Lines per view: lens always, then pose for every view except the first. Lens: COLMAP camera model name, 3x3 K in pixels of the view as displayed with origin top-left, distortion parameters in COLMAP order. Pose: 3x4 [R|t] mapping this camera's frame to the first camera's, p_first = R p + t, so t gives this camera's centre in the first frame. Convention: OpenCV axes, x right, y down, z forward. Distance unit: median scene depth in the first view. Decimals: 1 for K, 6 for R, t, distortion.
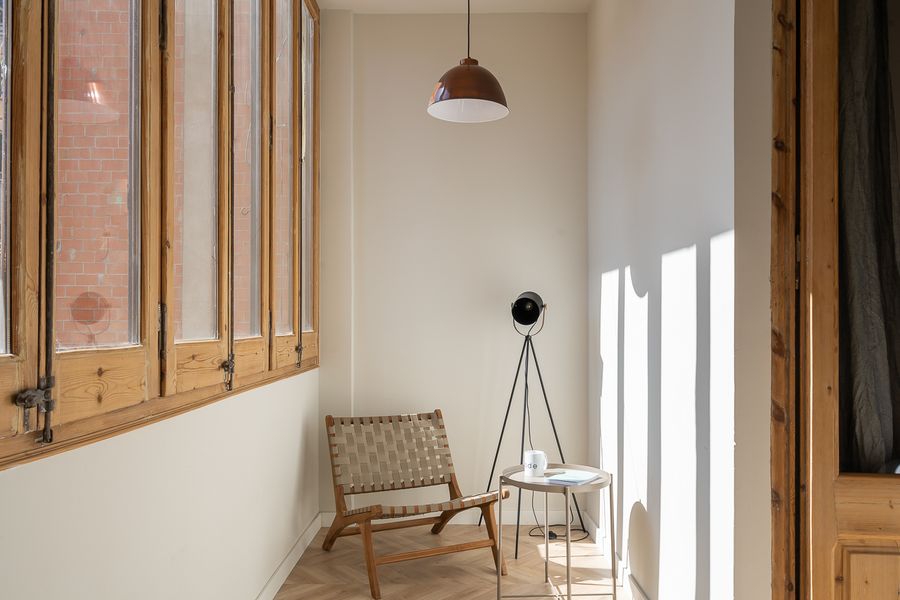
lens RADIAL K [[715.7, 0, 450.2], [0, 715.7, 309.1], [0, 0, 1]] dist [-0.001745, 0.041058]
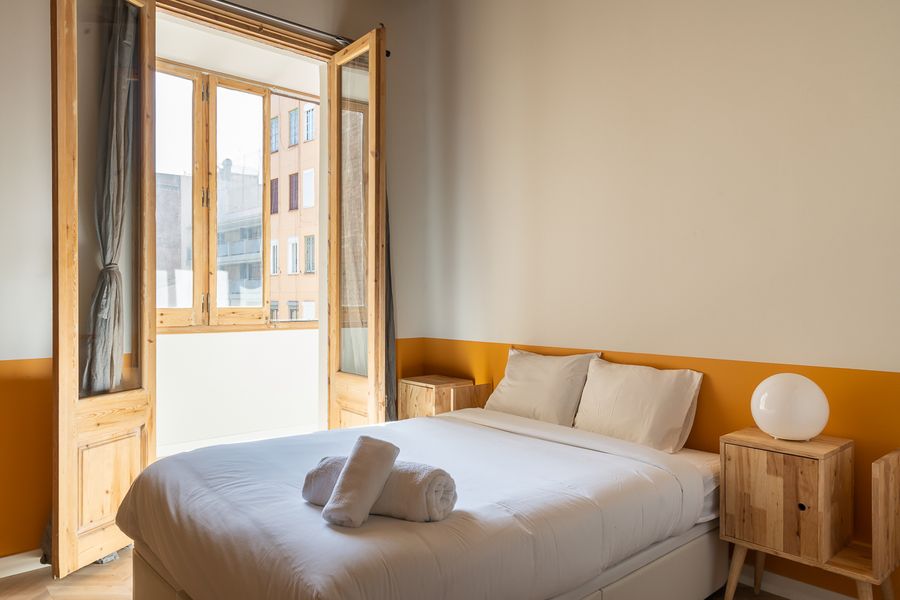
lens RADIAL K [[633.1, 0, 445.2], [0, 633.1, 298.6], [0, 0, 1]] dist [0.012132, -0.002414]
pose [[0.662428, -0.003838, -0.749116, 1.447951], [0.014821, 0.999858, 0.007983, 0.004399], [0.748979, -0.016391, 0.662391, 0.008827]]
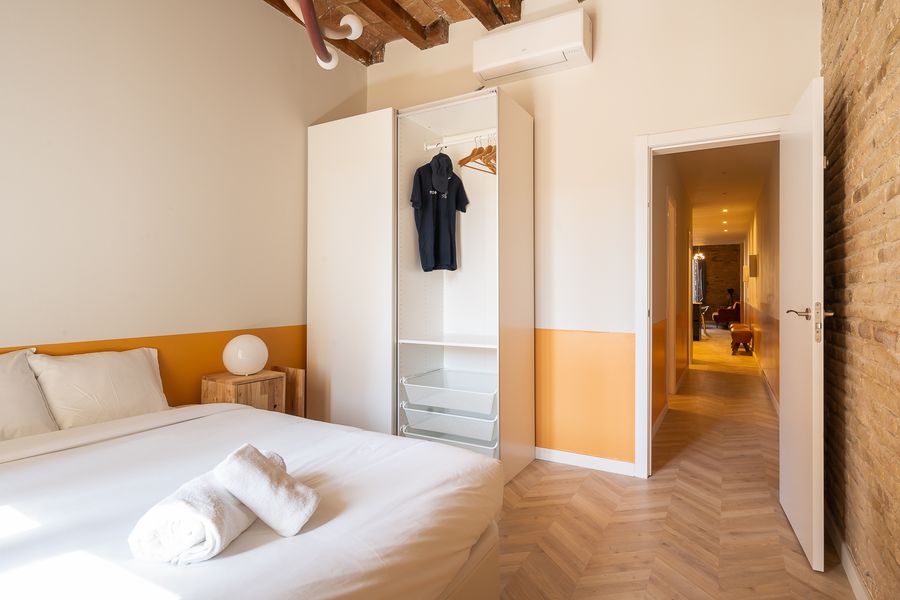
lens RADIAL K [[478.8, 0, 443.6], [0, 478.8, 298.5], [0, 0, 1]] dist [0.016938, -0.000179]
pose [[0.525269, -0.016436, 0.850778, 0.510689], [-0.016941, 0.999413, 0.029767, -0.000213], [-0.850768, -0.030048, 0.524682, -0.006804]]
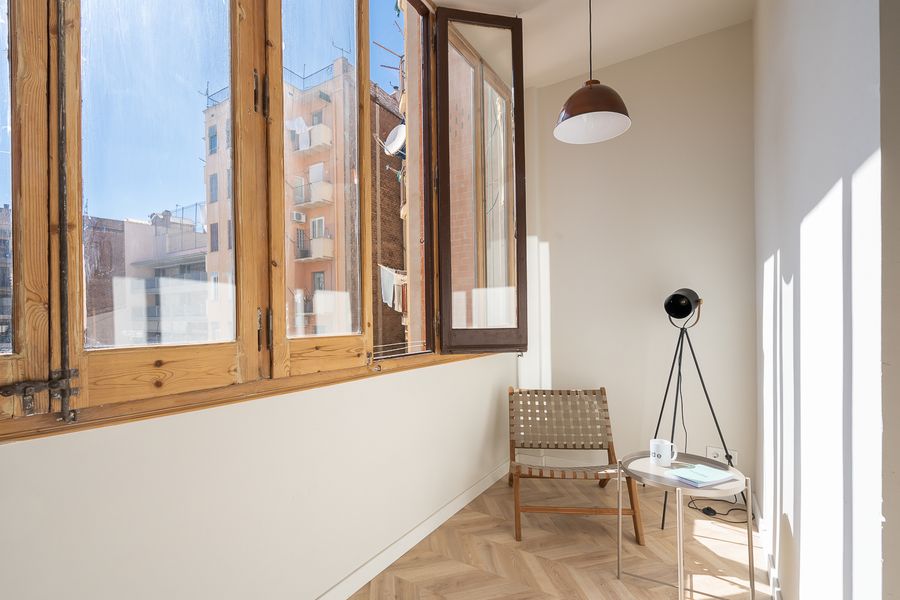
lens RADIAL K [[407.2, 0, 449.6], [0, 407.2, 319.2], [0, 0, 1]] dist [-0.003211, 0.002279]
pose [[0.844522, -0.011464, -0.535398, 0.187540], [0.024651, 0.999543, 0.017481, 0.004557], [0.534953, -0.027962, 0.844419, 0.364094]]
